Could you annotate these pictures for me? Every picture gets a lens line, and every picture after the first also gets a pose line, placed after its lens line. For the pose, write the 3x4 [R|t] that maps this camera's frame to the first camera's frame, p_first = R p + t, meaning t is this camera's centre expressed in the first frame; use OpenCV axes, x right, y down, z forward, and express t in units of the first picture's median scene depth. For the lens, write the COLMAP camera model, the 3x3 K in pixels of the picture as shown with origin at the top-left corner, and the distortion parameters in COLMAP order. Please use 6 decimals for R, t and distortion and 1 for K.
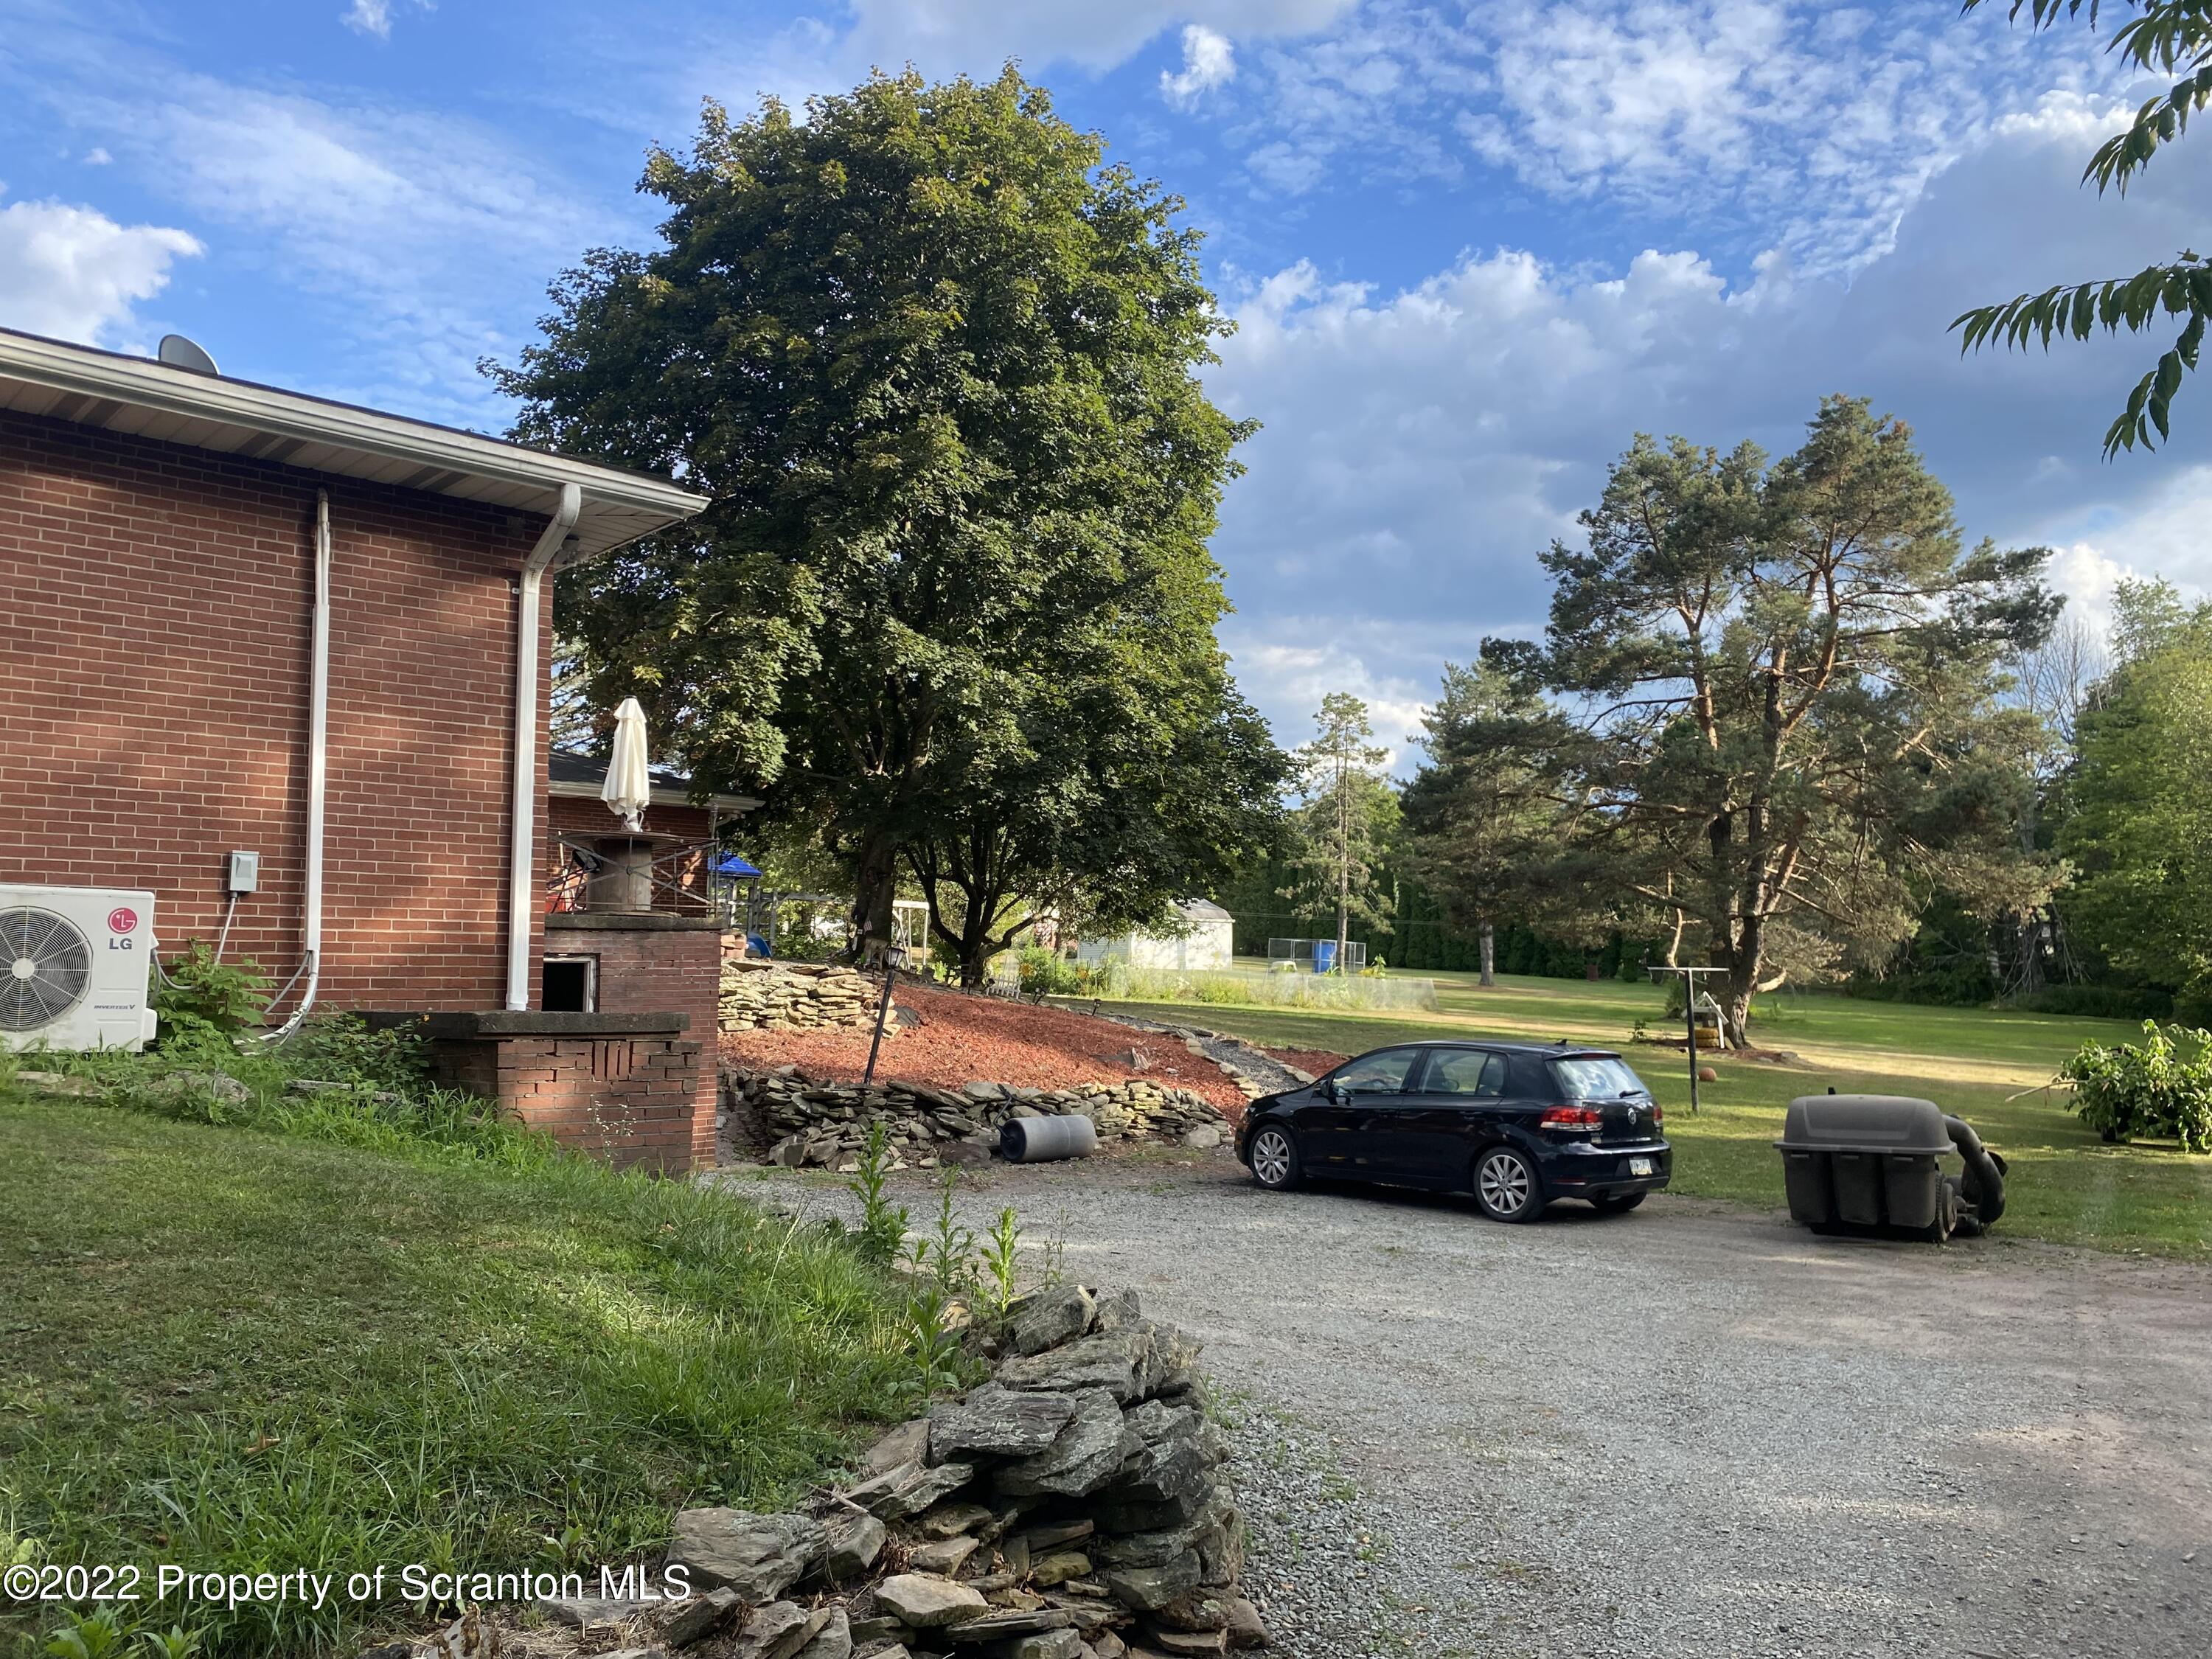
lens RADIAL K [[1706.1, 0, 1106.0], [0, 1706.1, 829.5], [0, 0, 1]] dist [0.055976, -0.009289]
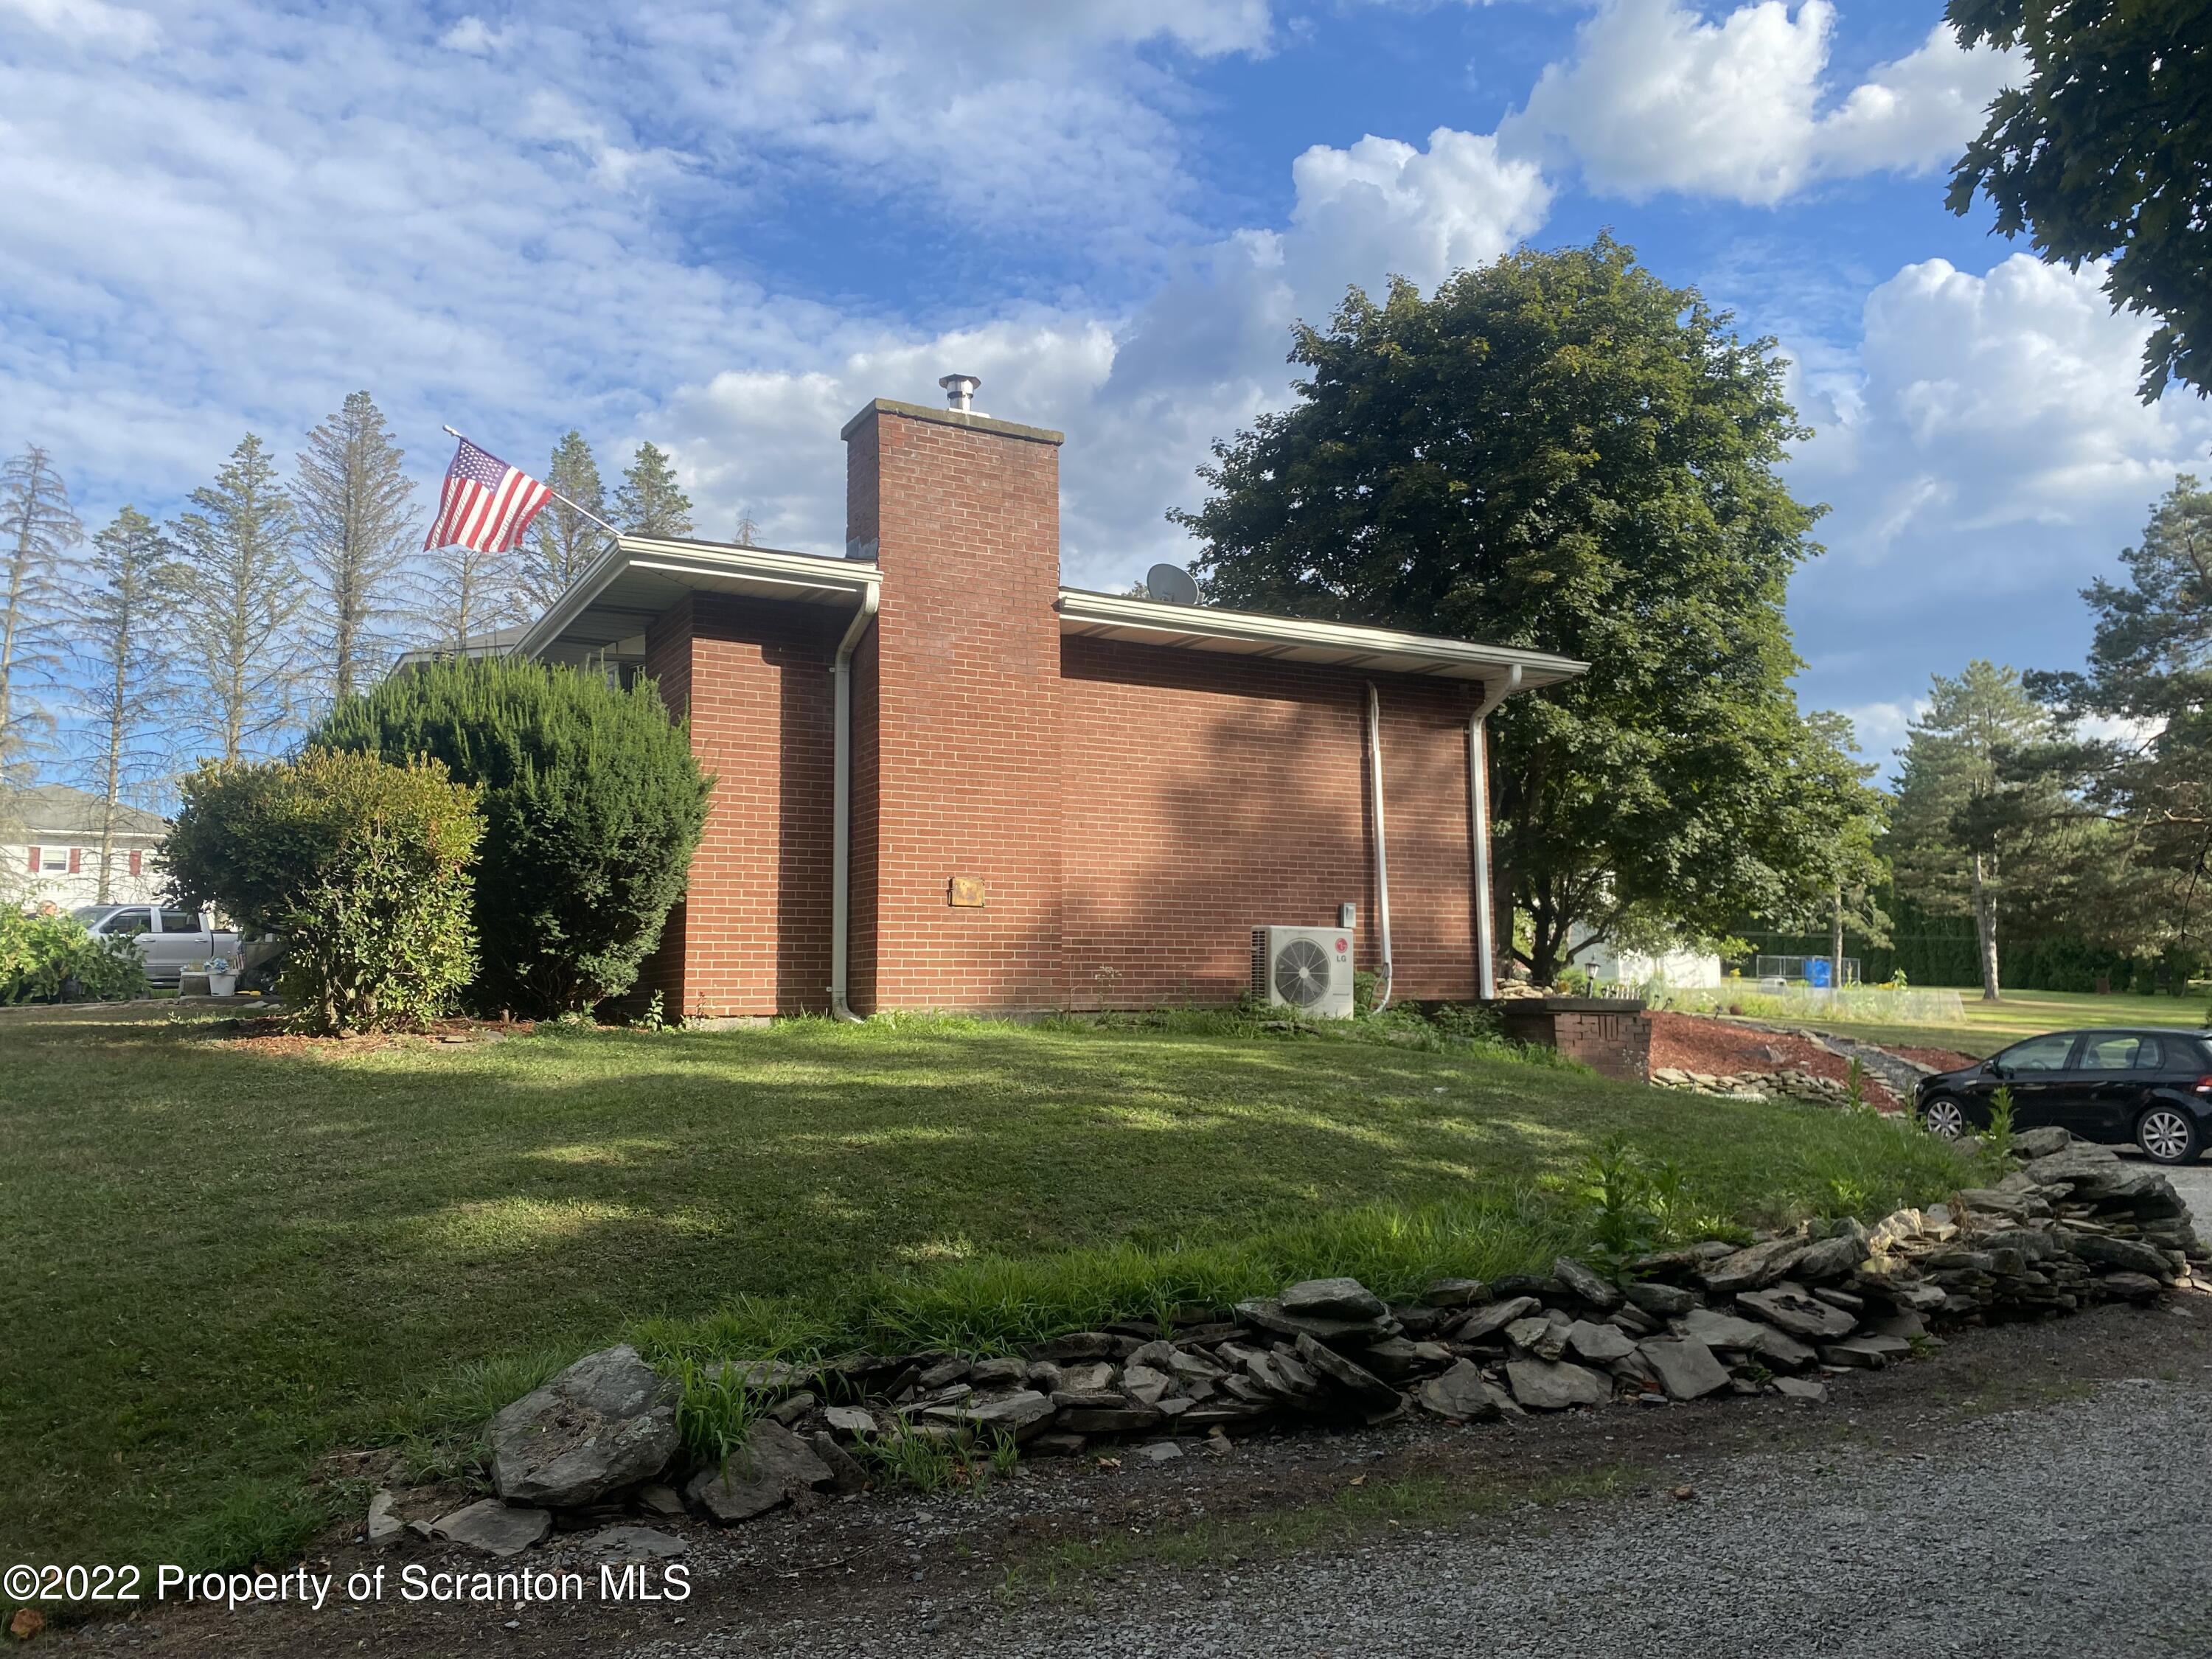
lens RADIAL K [[1678.1, 0, 1106.0], [0, 1678.1, 829.5], [0, 0, 1]] dist [-0.011370, -0.004495]
pose [[0.968971, -0.032589, -0.245016, -0.111050], [0.028860, 0.999407, -0.018793, -0.011742], [0.245483, 0.011139, 0.969337, -0.206454]]
